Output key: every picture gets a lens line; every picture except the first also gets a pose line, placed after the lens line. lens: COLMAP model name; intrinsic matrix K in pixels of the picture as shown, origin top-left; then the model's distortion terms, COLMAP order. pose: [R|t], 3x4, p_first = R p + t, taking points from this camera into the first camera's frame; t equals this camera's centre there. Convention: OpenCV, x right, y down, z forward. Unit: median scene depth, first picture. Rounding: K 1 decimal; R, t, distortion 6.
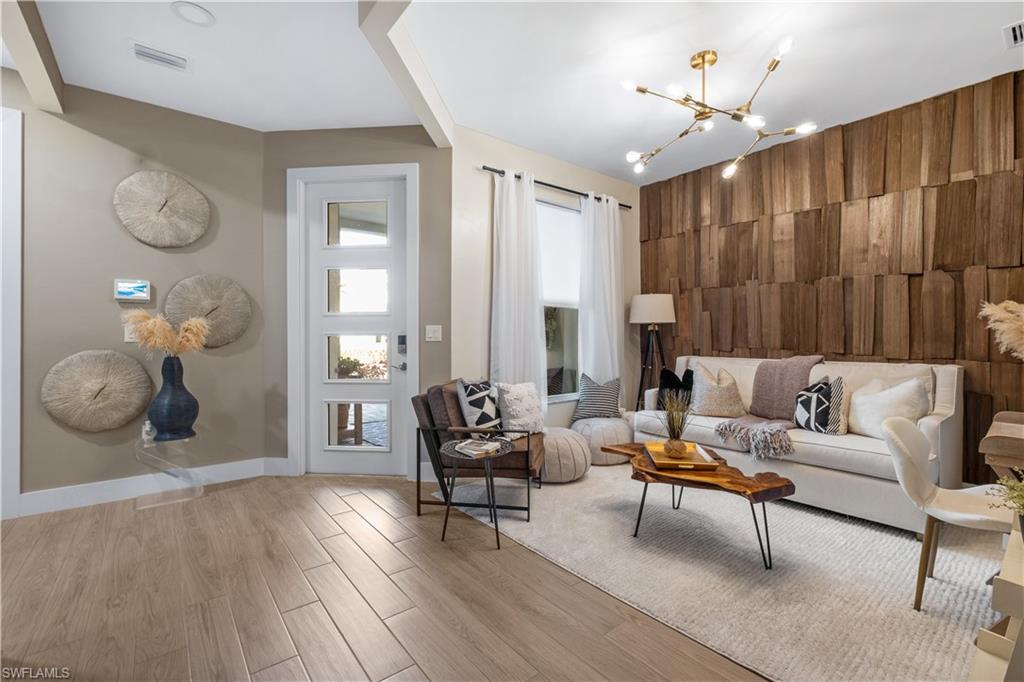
lens RADIAL K [[454.7, 0, 520.4], [0, 454.7, 335.5], [0, 0, 1]] dist [-0.002440, -0.000371]
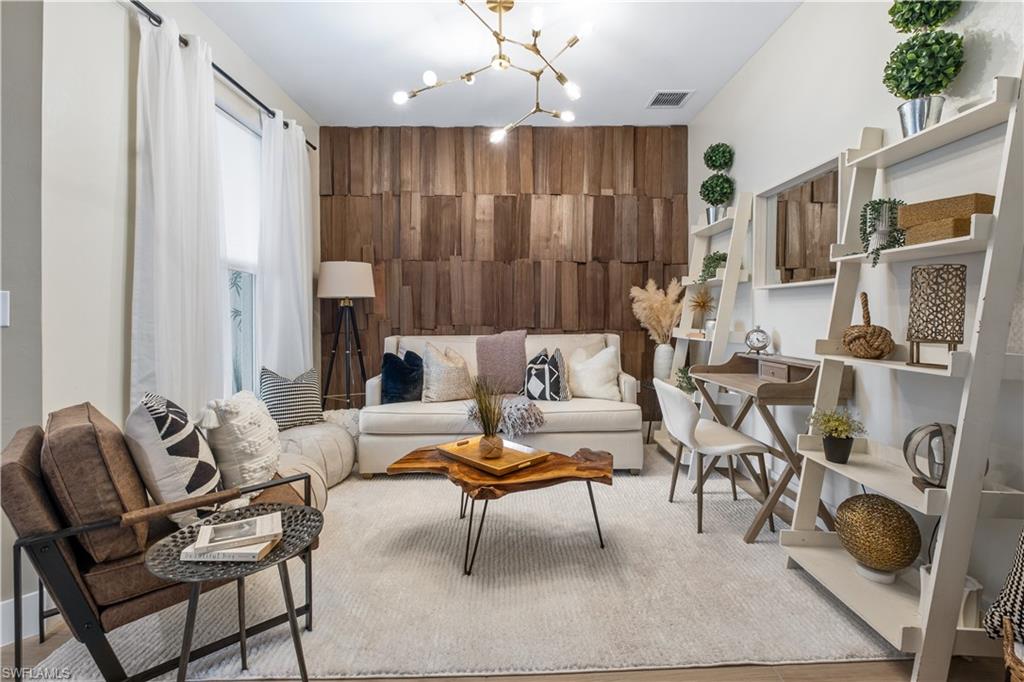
lens RADIAL K [[459.9, 0, 512.5], [0, 459.9, 310.8], [0, 0, 1]] dist [-0.001495, -0.000074]
pose [[0.615972, -0.000406, 0.787768, -0.228037], [0.004978, 0.999982, -0.003377, 0.001199], [-0.787752, 0.006001, 0.615963, 0.336407]]
